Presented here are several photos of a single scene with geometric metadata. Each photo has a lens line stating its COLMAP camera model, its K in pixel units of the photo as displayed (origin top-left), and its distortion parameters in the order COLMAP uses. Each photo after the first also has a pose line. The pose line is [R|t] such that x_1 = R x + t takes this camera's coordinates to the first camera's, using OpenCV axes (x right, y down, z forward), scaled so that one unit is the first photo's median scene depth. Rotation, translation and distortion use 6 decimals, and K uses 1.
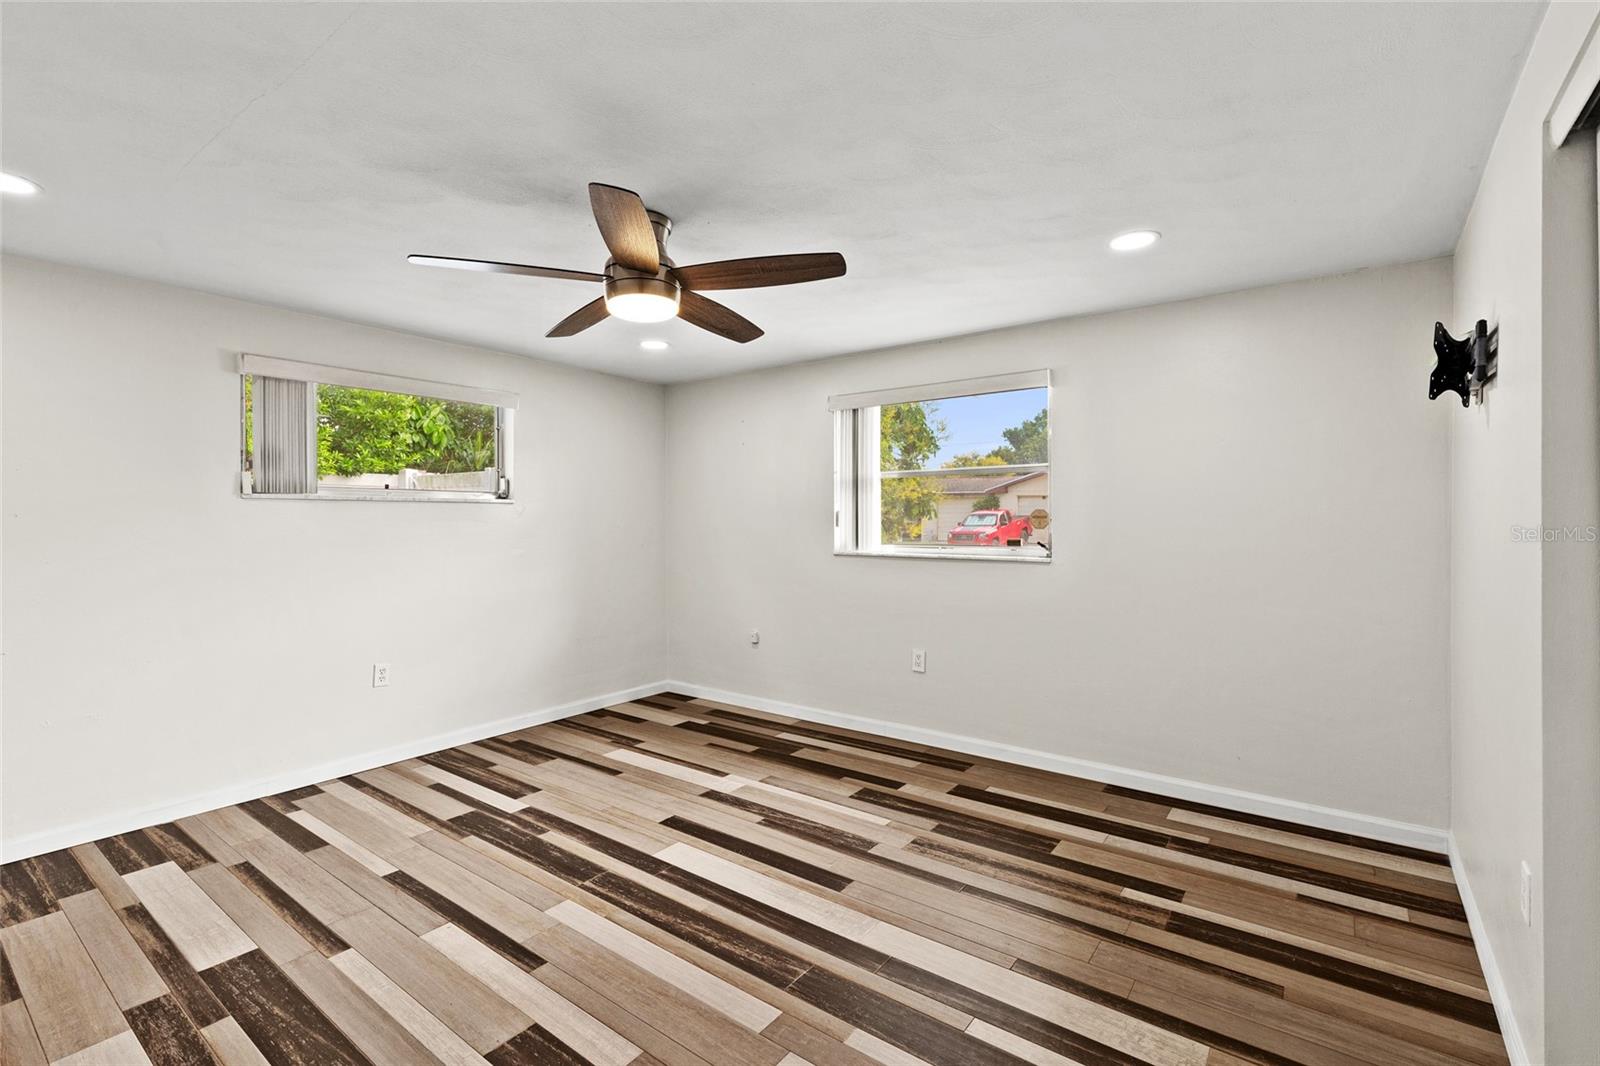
lens RADIAL K [[718.0, 0, 799.9], [0, 718.0, 524.9], [0, 0, 1]] dist [0.002194, -0.000476]
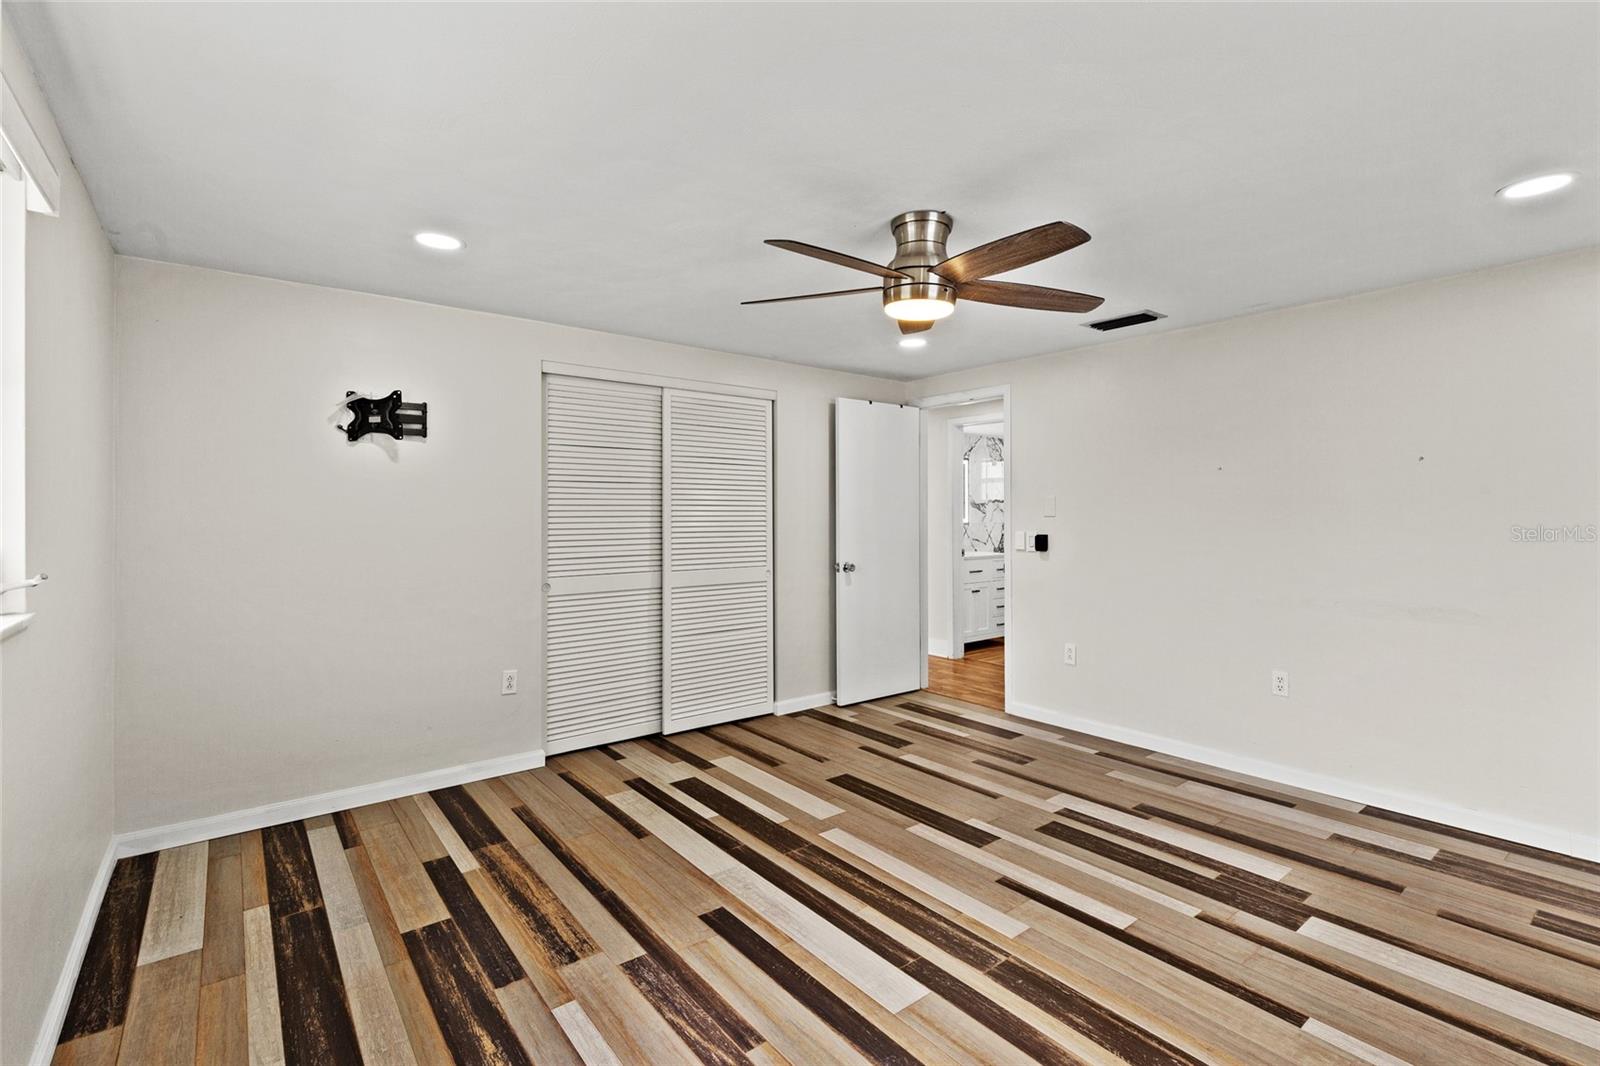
lens RADIAL K [[718.0, 0, 800.8], [0, 718.0, 524.8], [0, 0, 1]] dist [0.002194, -0.000476]
pose [[-0.966525, 0.002654, 0.256559, -0.289101], [0.009358, 0.999646, 0.024913, -0.020102], [-0.256402, 0.026480, -0.966207, 1.862352]]
